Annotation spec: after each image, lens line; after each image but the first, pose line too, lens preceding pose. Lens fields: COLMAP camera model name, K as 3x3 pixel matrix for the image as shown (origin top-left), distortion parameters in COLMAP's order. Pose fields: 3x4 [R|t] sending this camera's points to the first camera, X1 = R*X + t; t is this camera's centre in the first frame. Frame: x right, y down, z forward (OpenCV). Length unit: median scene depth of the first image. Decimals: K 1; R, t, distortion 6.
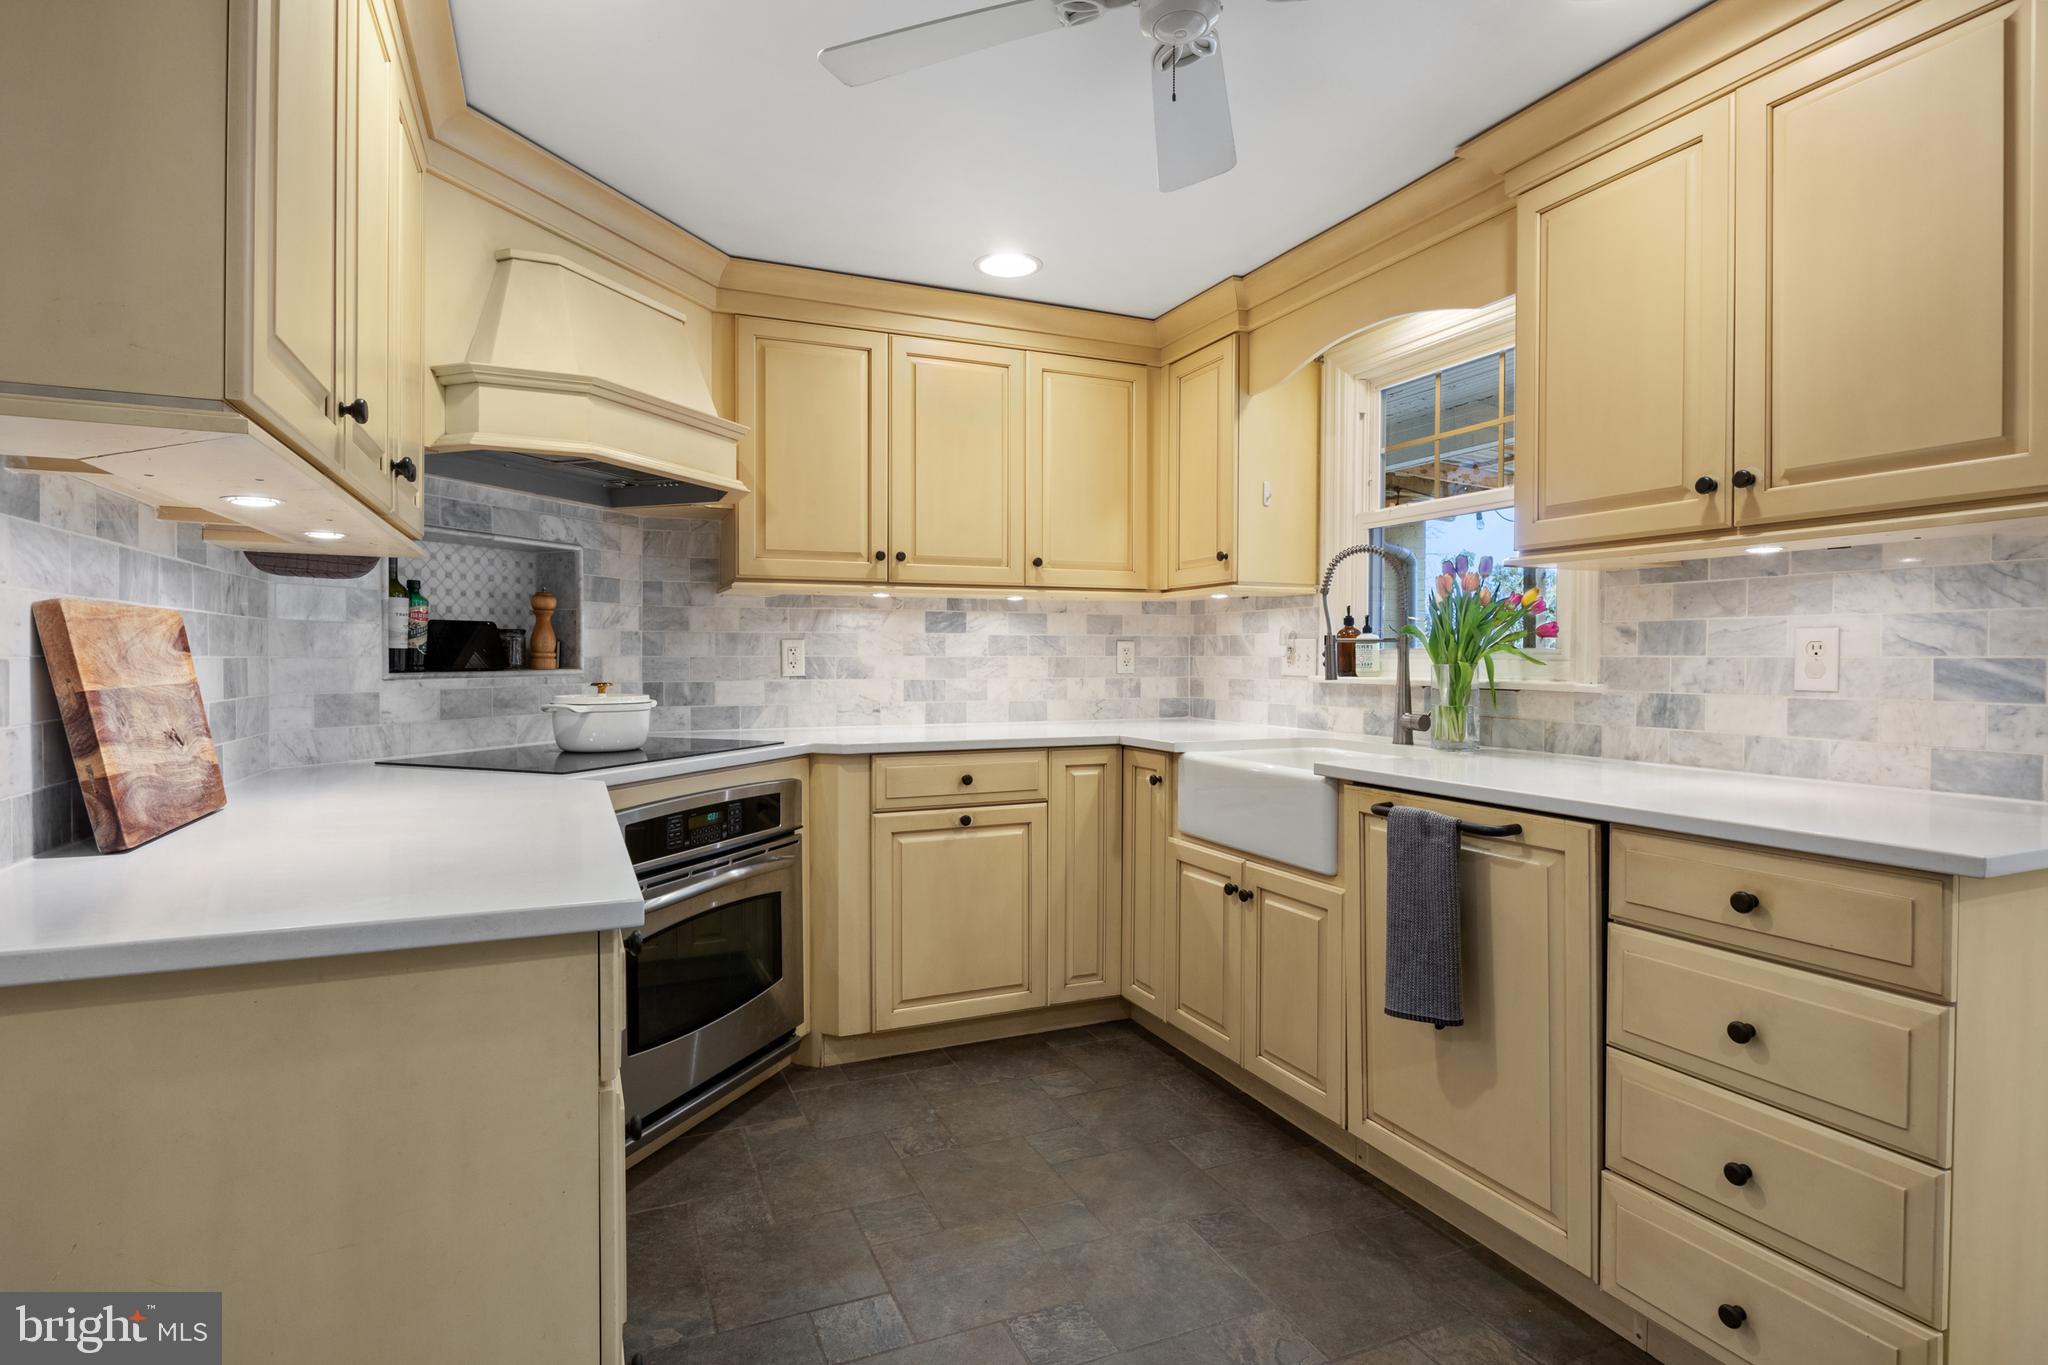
lens RADIAL K [[1039.2, 0, 1023.8], [0, 1039.2, 668.6], [0, 0, 1]] dist [-0.007598, -0.000384]
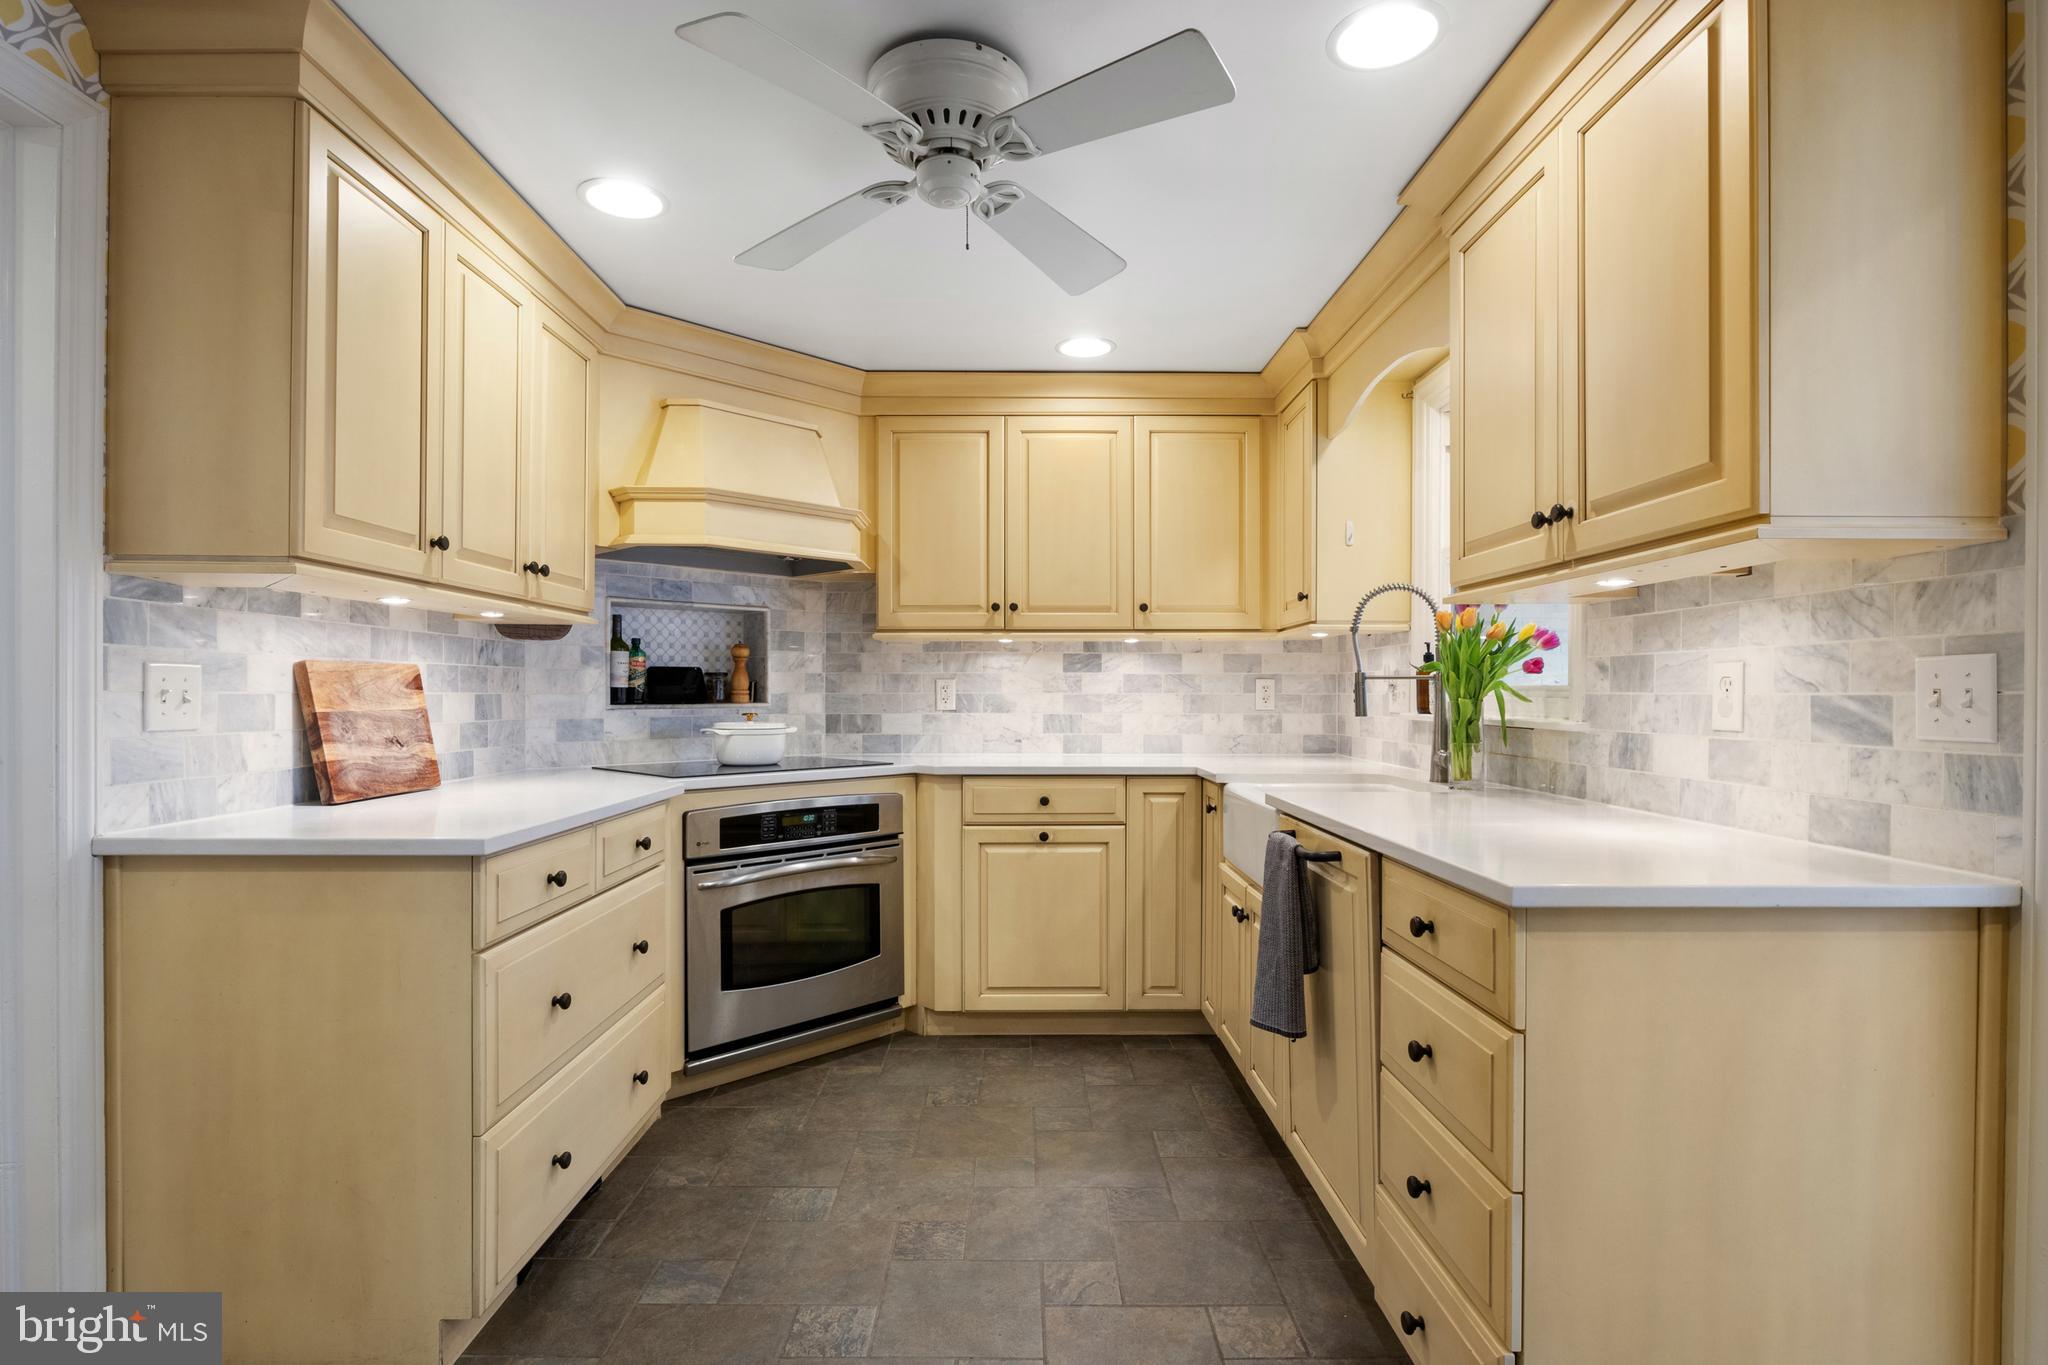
lens RADIAL K [[1039.2, 0, 1022.0], [0, 1039.2, 693.0], [0, 0, 1]] dist [-0.007598, -0.000384]
pose [[0.919437, 0.000268, -0.393238, 0.444210], [-0.005227, 0.999920, -0.011541, 0.001580], [0.393203, 0.012667, 0.919364, -0.076602]]
